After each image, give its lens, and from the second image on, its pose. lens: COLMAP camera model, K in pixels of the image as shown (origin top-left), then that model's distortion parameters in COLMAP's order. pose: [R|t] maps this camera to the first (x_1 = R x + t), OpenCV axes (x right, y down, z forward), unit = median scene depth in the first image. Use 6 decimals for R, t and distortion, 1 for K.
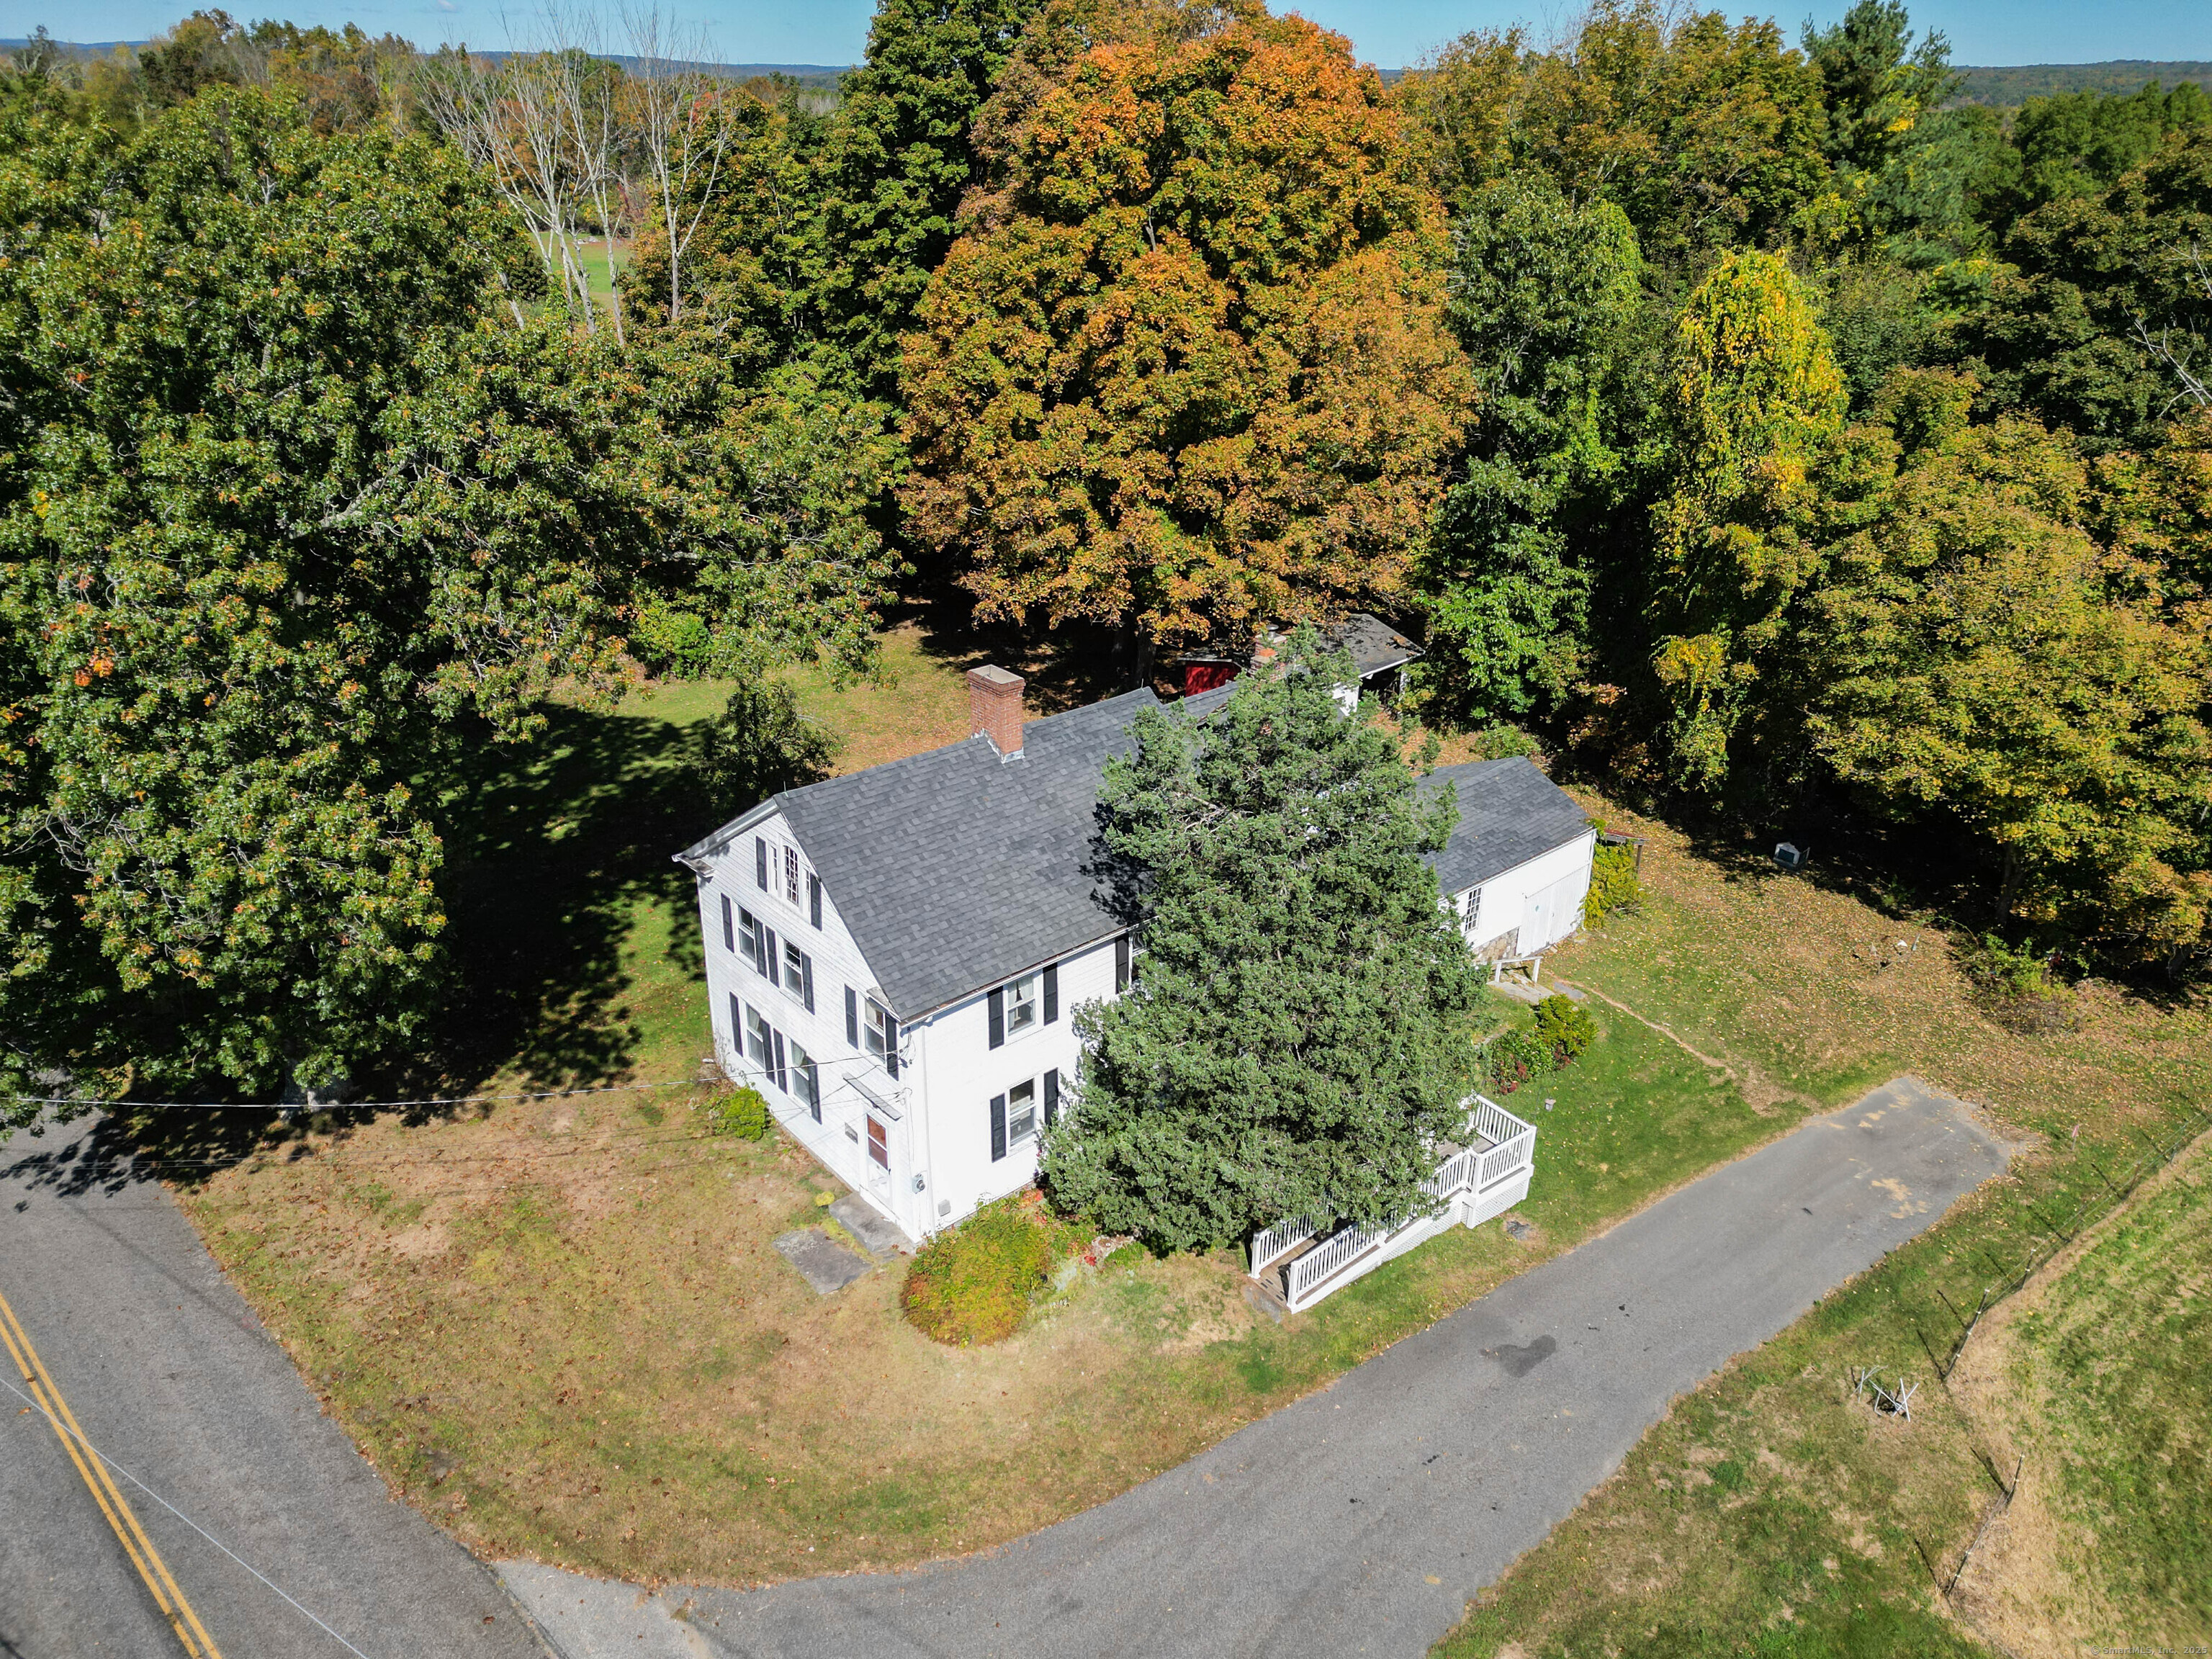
lens RADIAL K [[1545.4, 0, 1098.1], [0, 1545.4, 843.8], [0, 0, 1]] dist [0.063858, -0.052100]
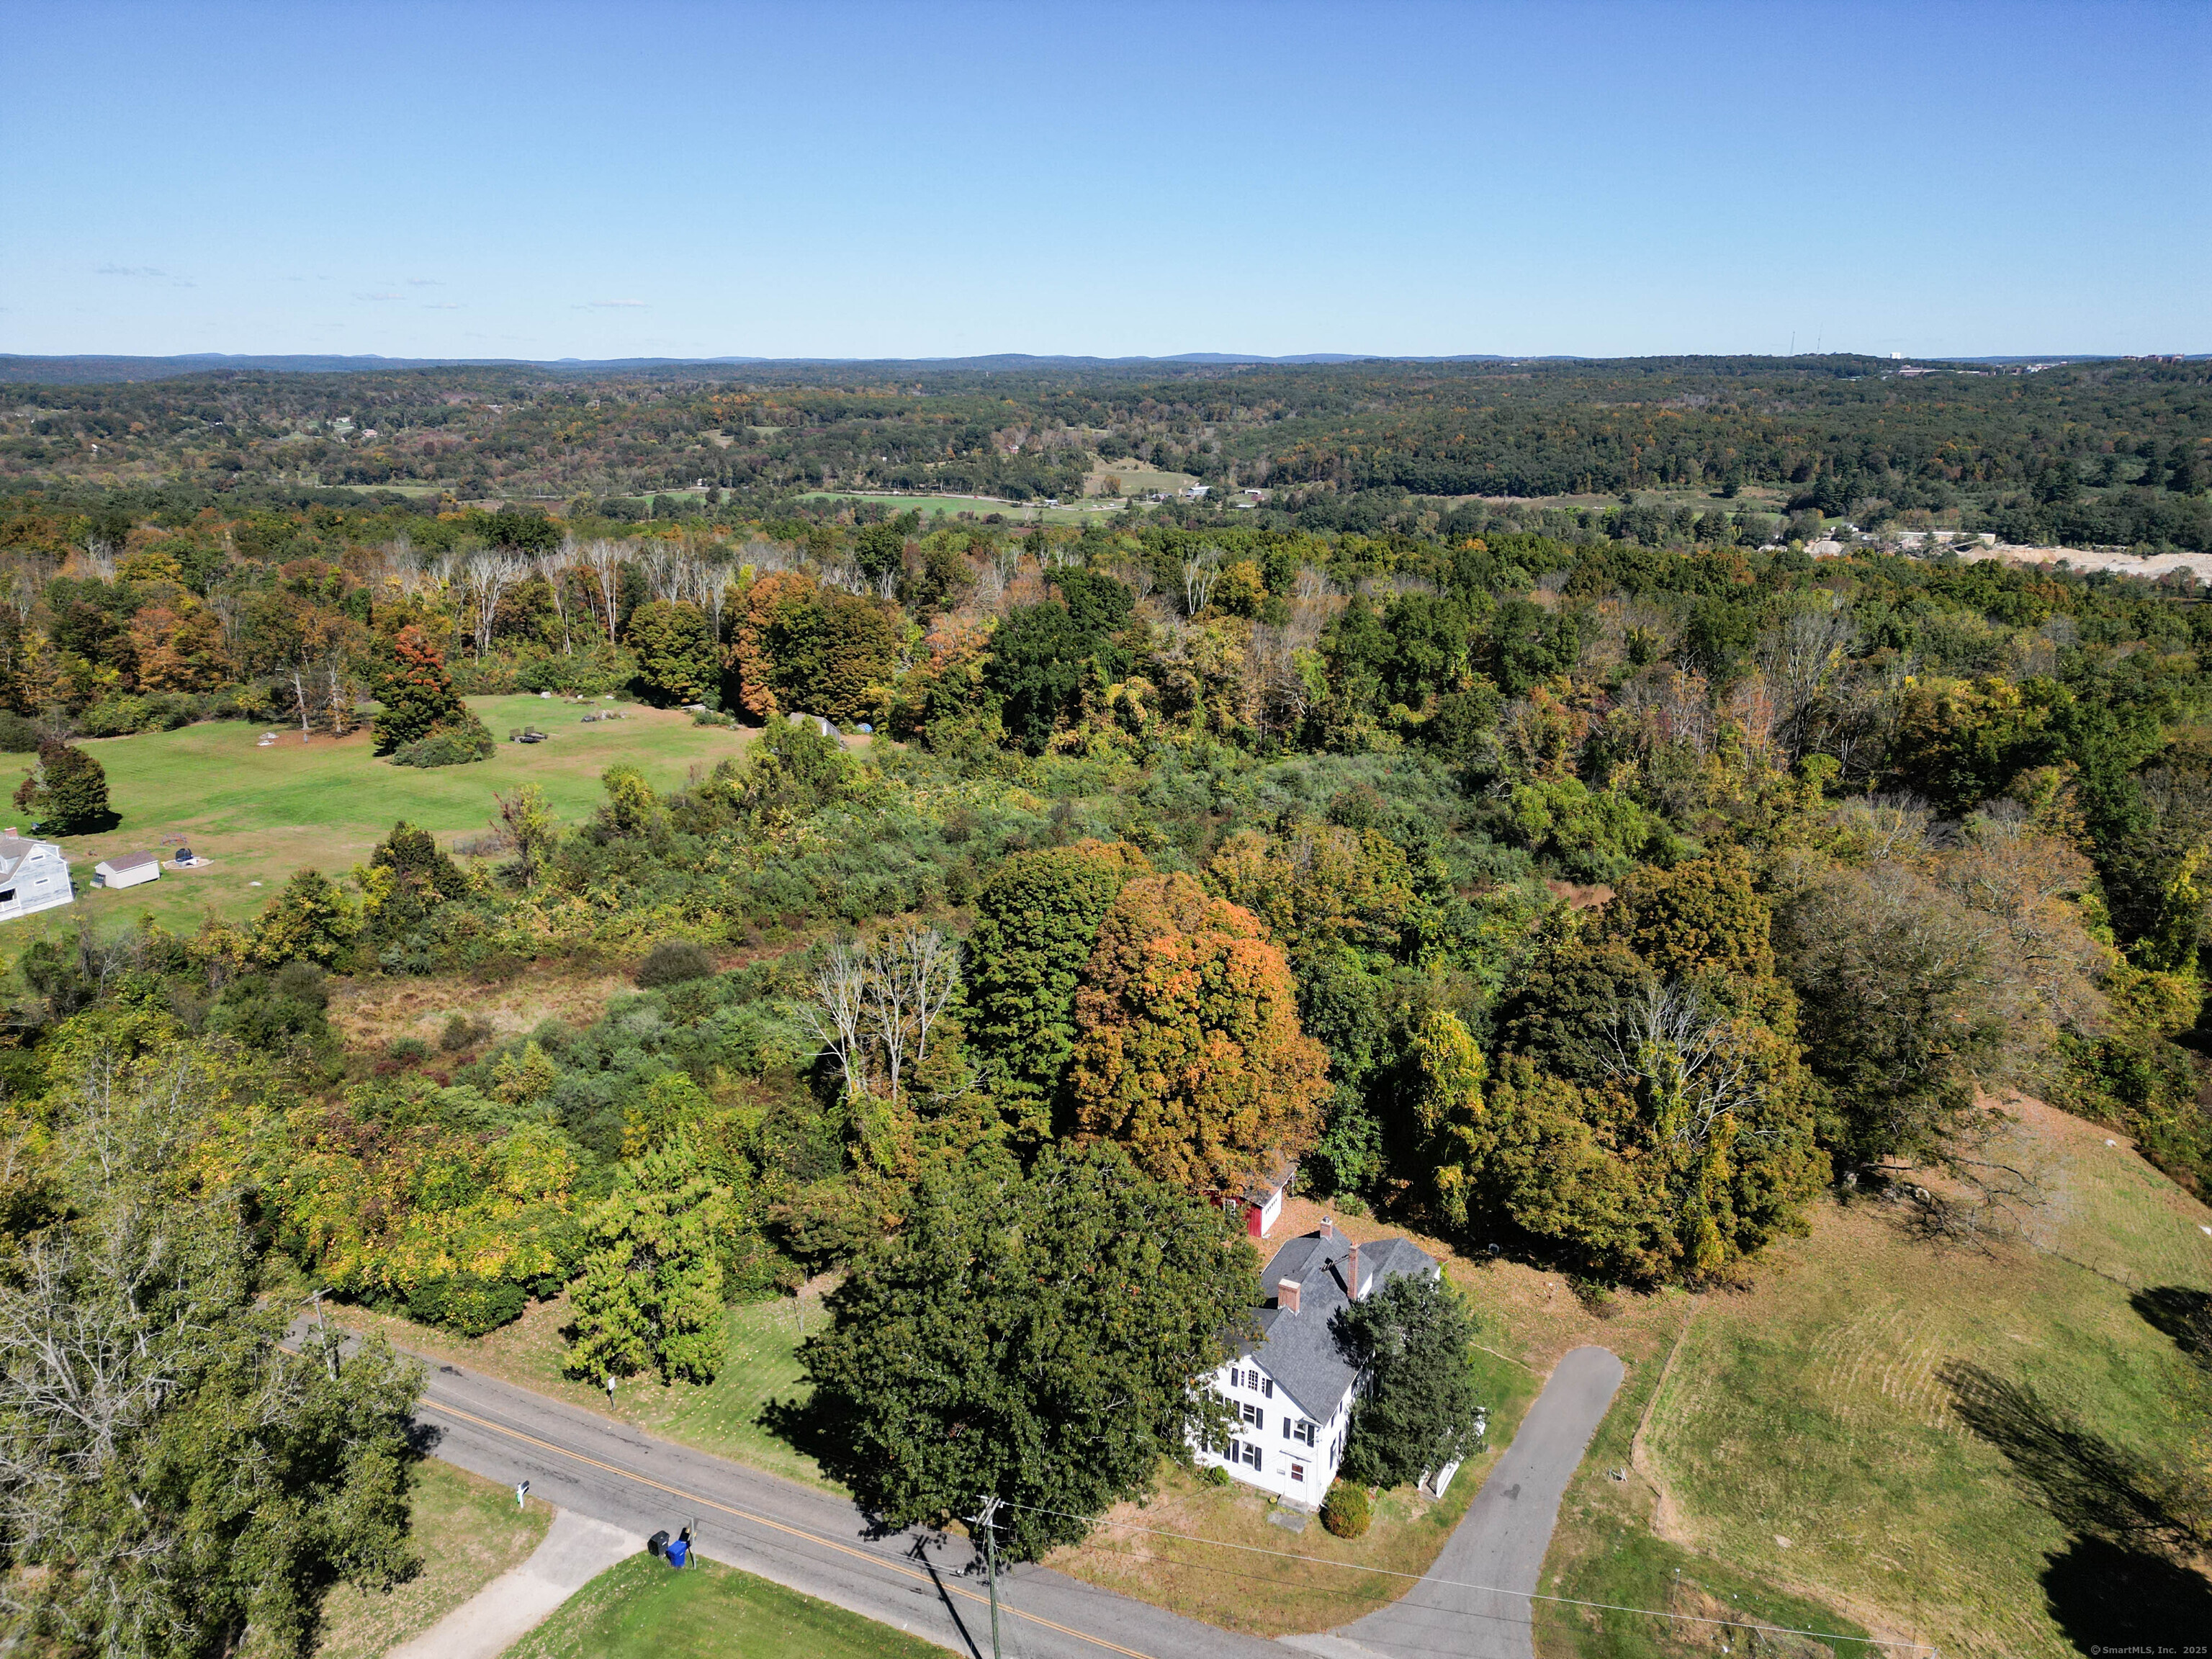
lens RADIAL K [[1545.4, 0, 1112.7], [0, 1545.4, 848.5], [0, 0, 1]] dist [0.063858, -0.052100]
pose [[0.930874, -0.113017, 0.347420, -0.976874], [0.163578, 0.979237, -0.119741, -0.467402], [-0.326674, 0.168294, 0.930033, -1.258460]]
